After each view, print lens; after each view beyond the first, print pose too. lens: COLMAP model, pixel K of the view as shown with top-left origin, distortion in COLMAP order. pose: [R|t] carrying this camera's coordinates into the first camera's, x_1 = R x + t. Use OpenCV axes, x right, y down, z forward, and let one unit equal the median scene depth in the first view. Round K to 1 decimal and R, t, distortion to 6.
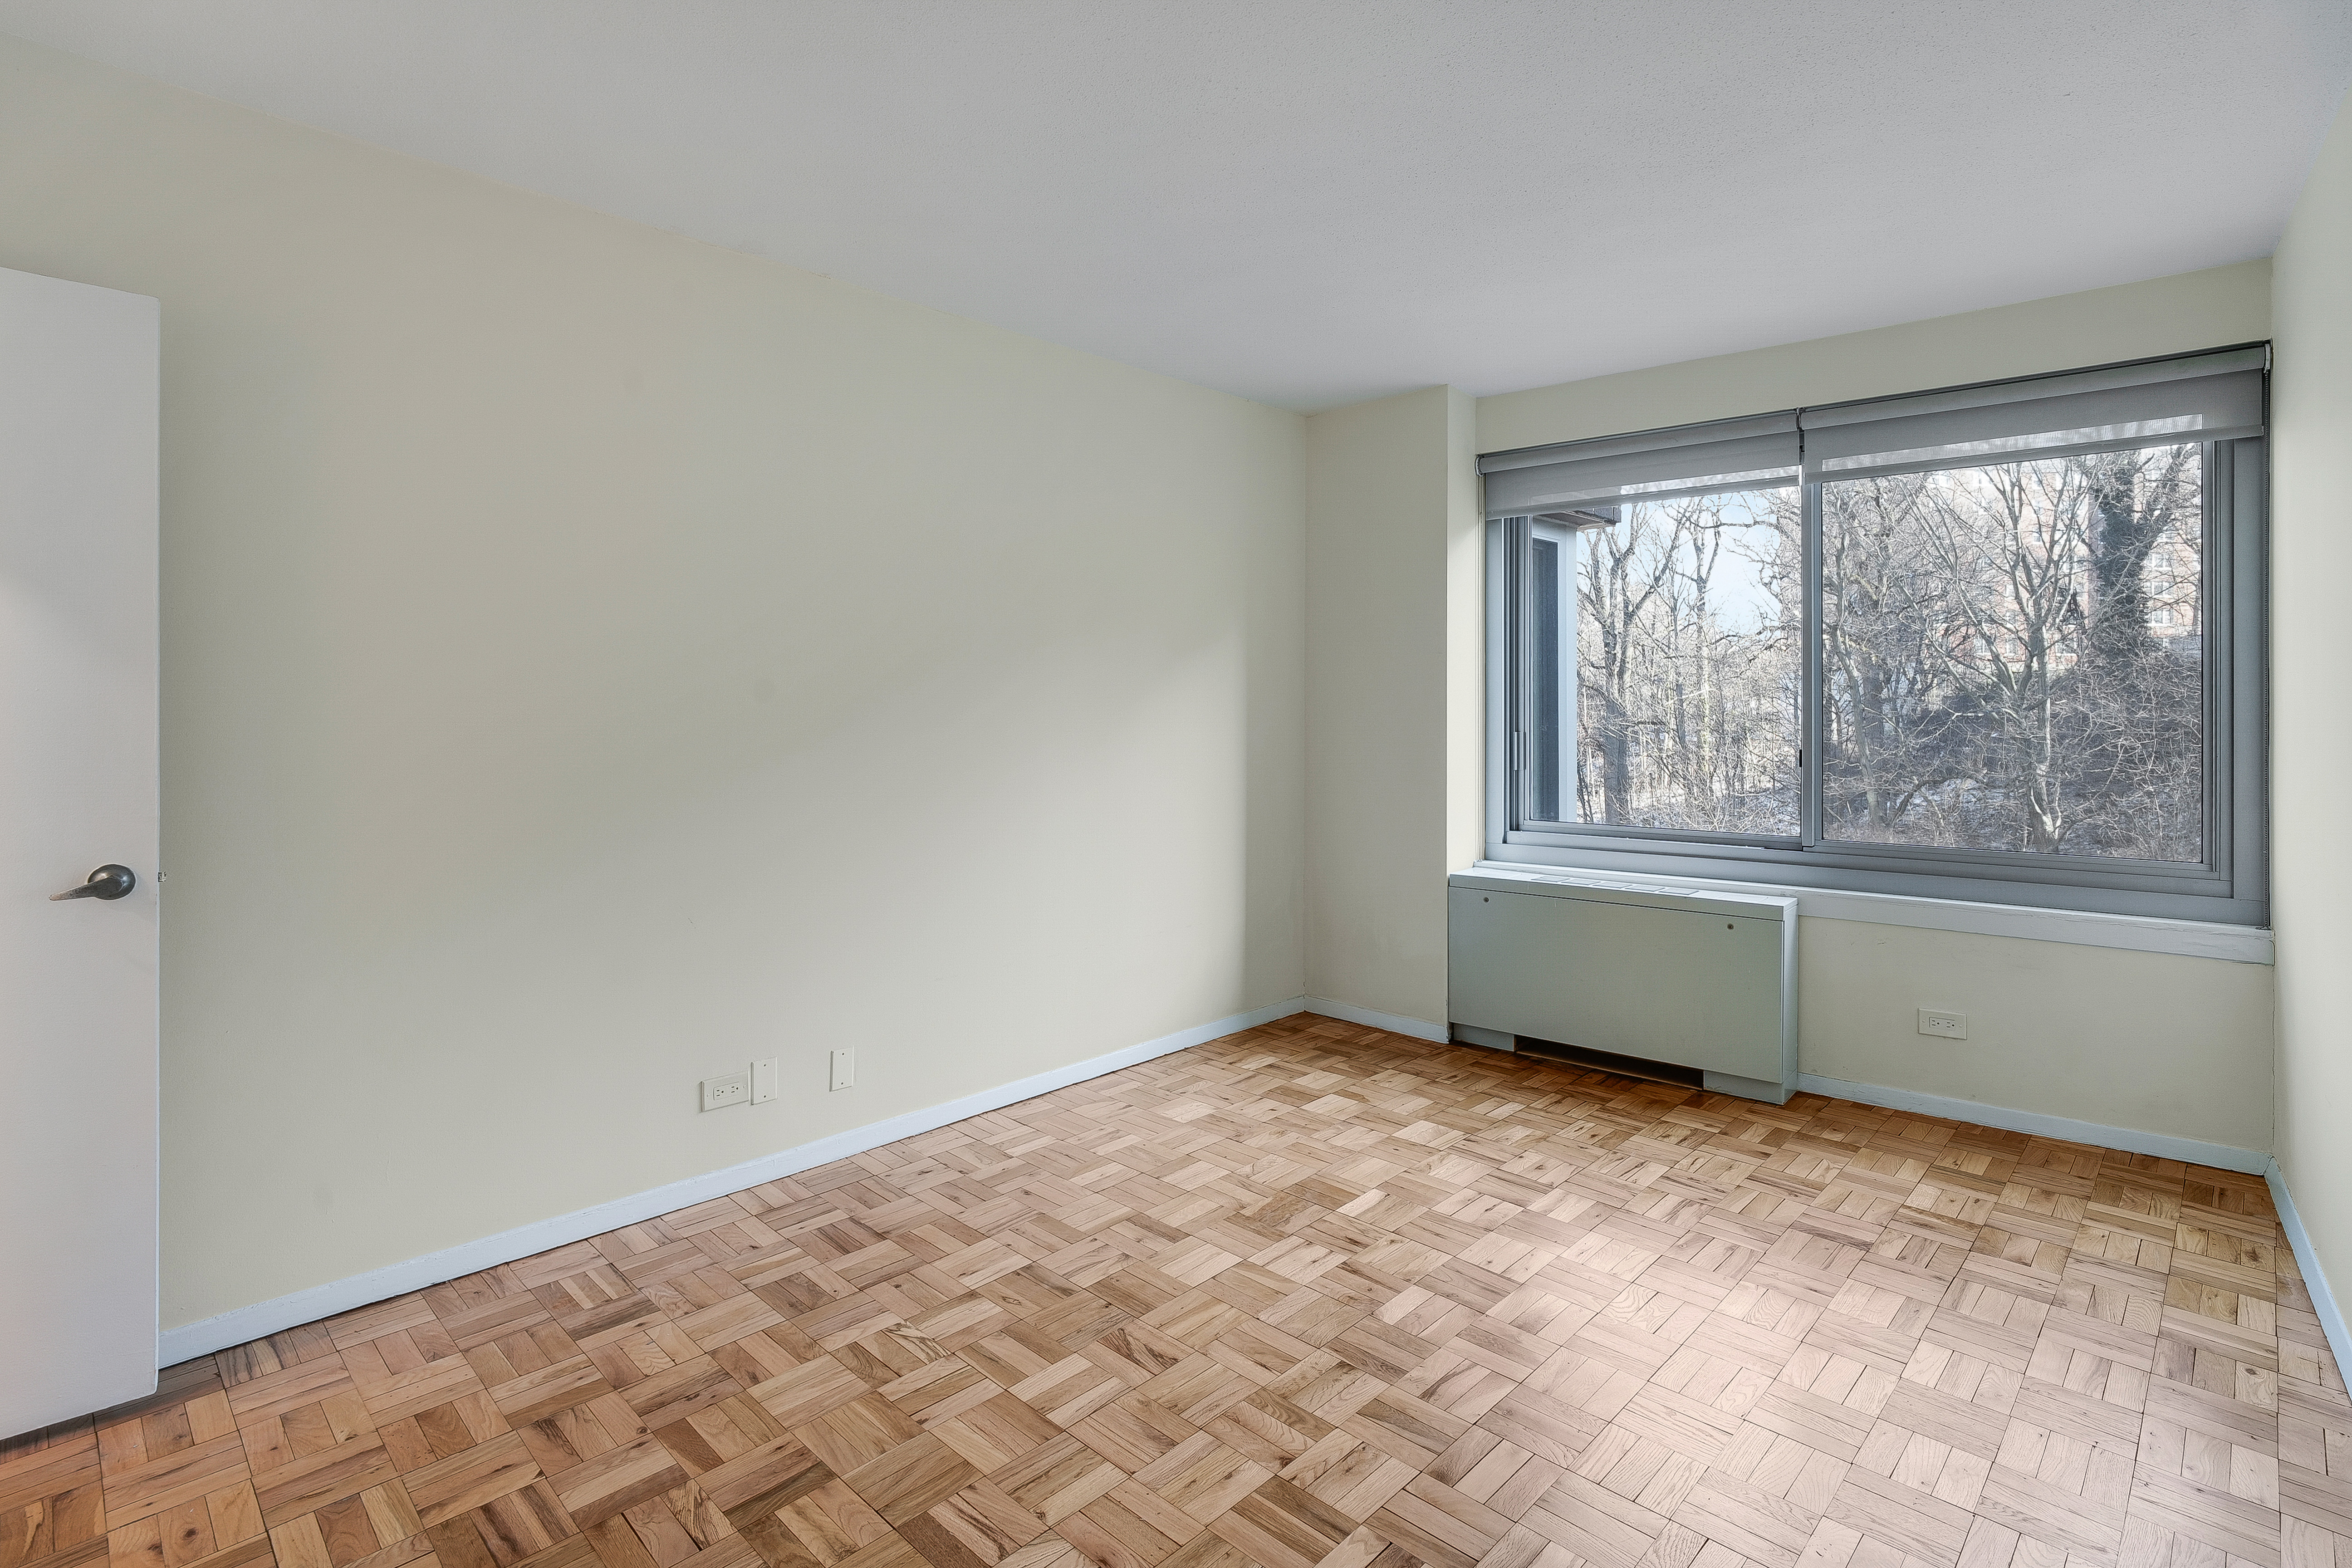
lens RADIAL K [[1132.0, 0, 1178.3], [0, 1132.0, 699.2], [0, 0, 1]] dist [-0.000543, 0.000574]
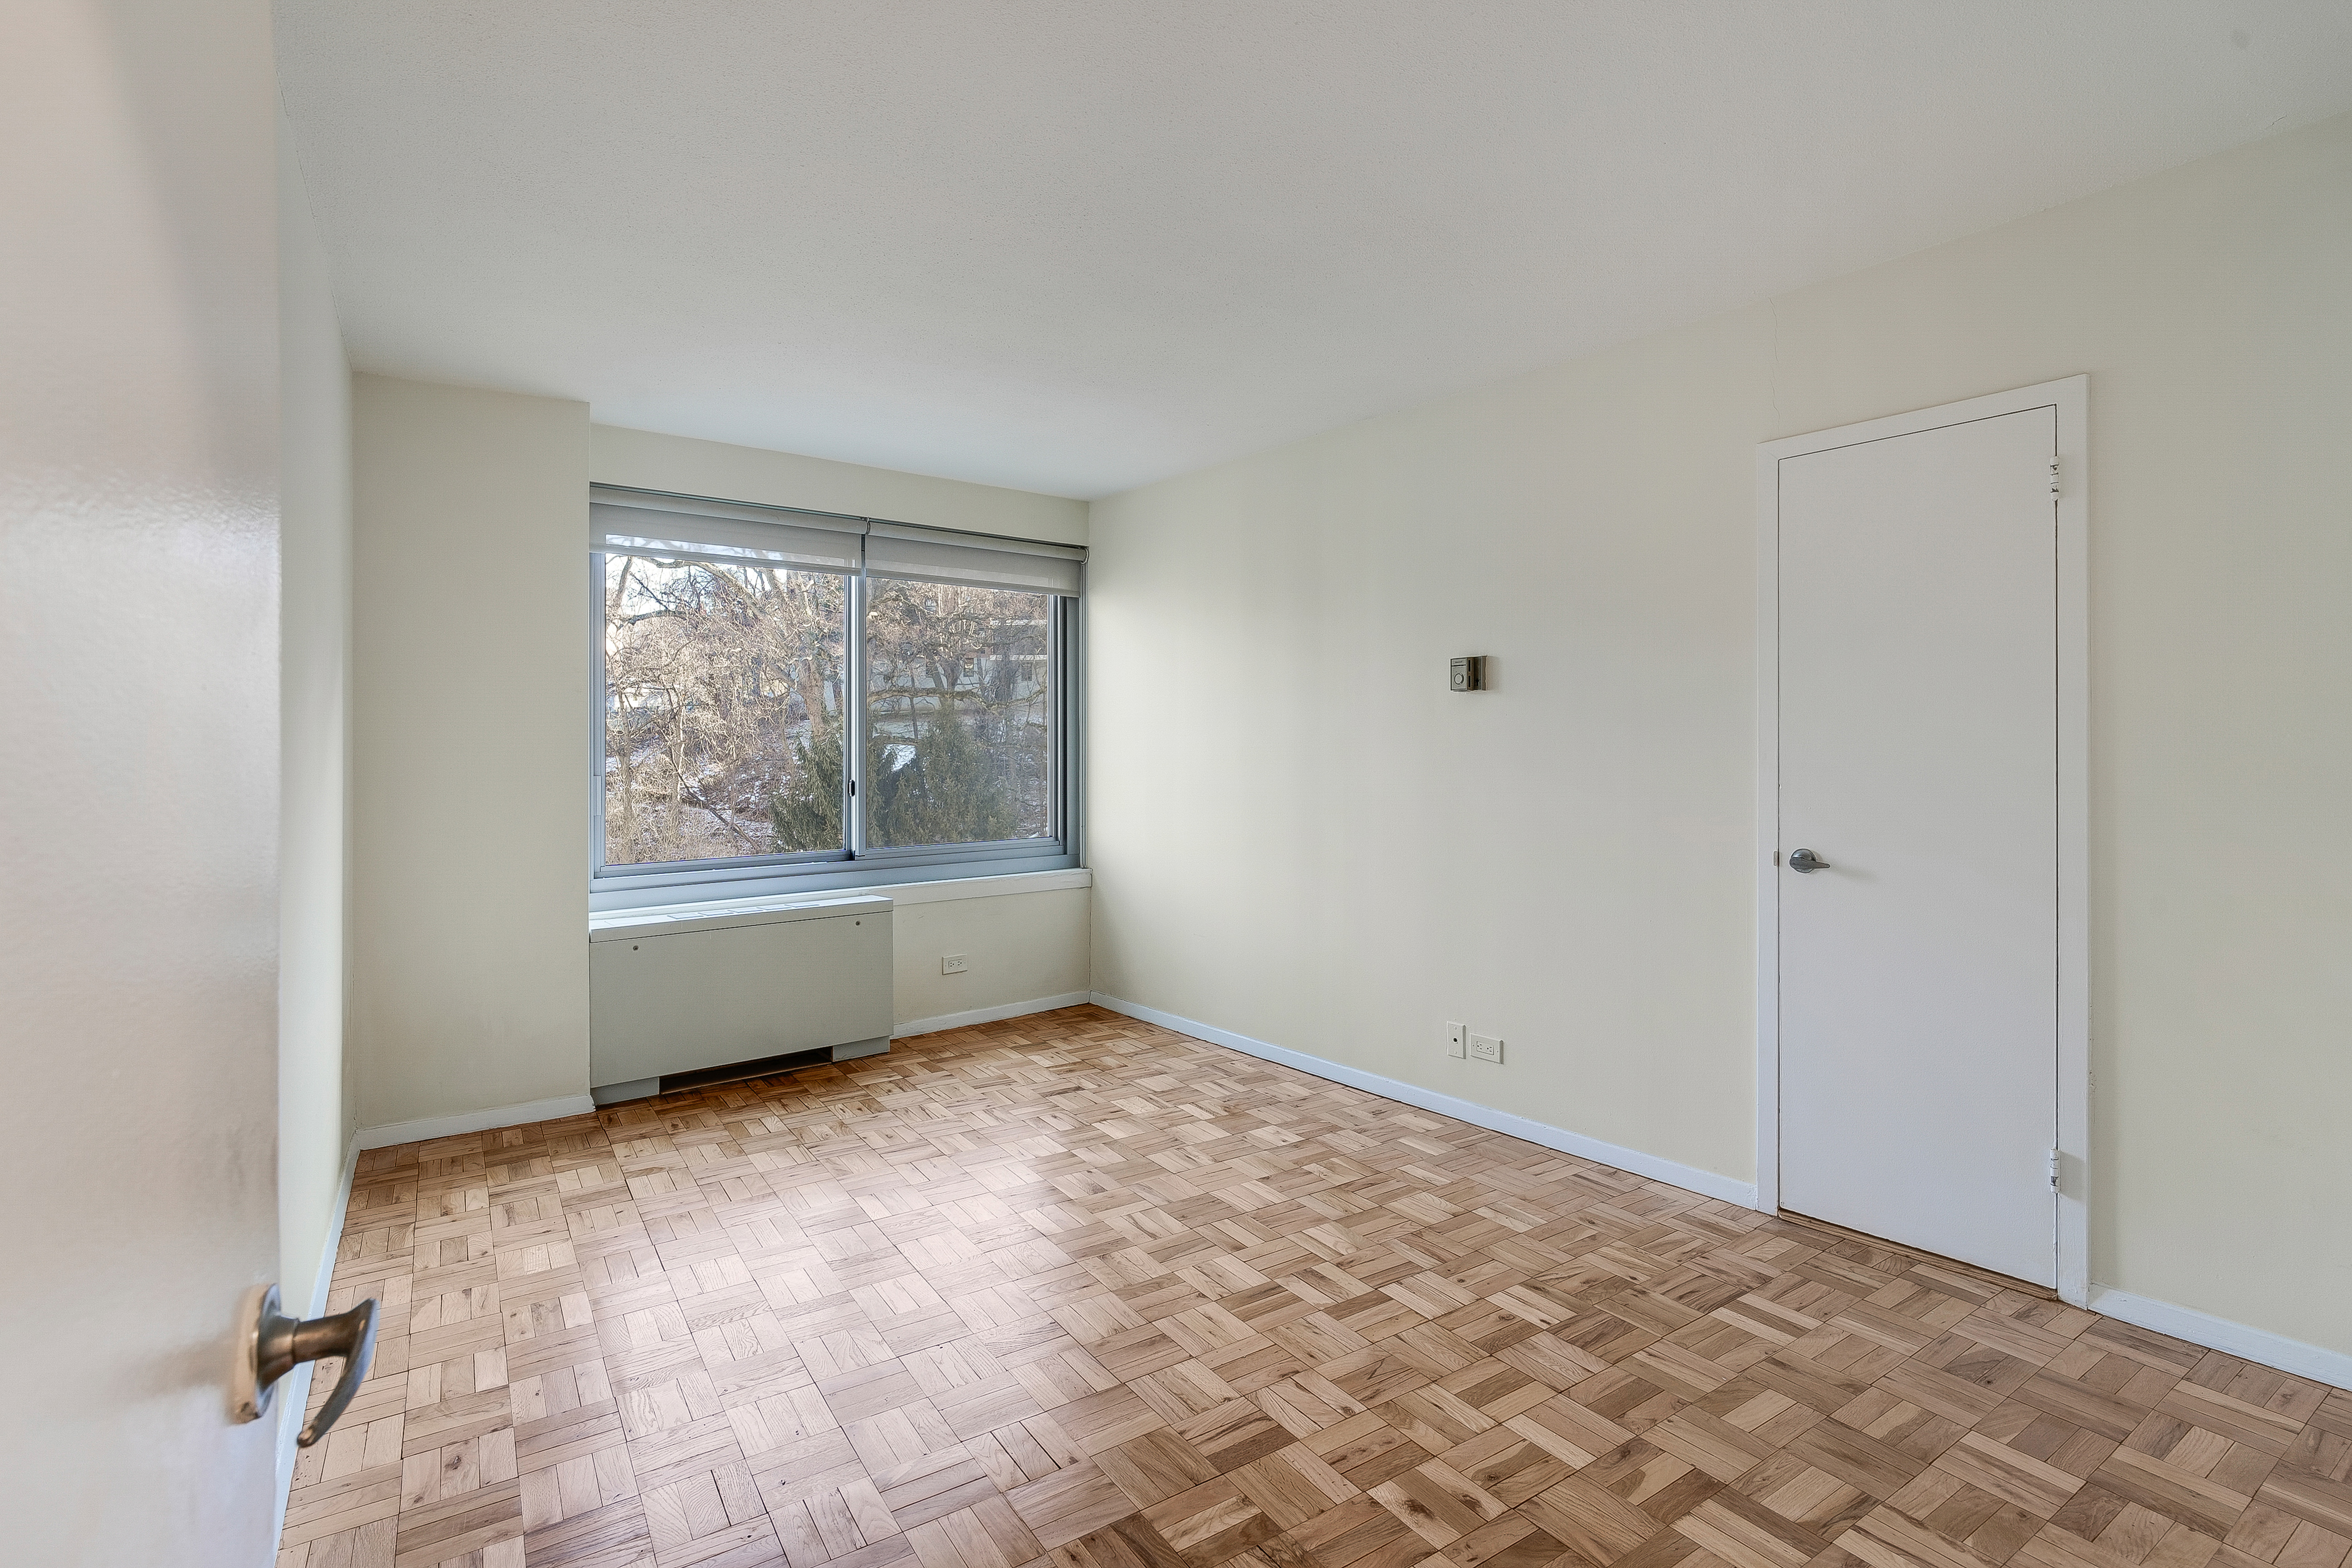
lens RADIAL K [[1116.7, 0, 1182.8], [0, 1116.7, 742.3], [0, 0, 1]] dist [-0.000002, 0.001033]
pose [[0.212640, 0.005891, 0.977113, -0.743341], [0.000400, 0.999981, -0.006116, 0.010403], [-0.977131, 0.001691, 0.212634, 0.446356]]
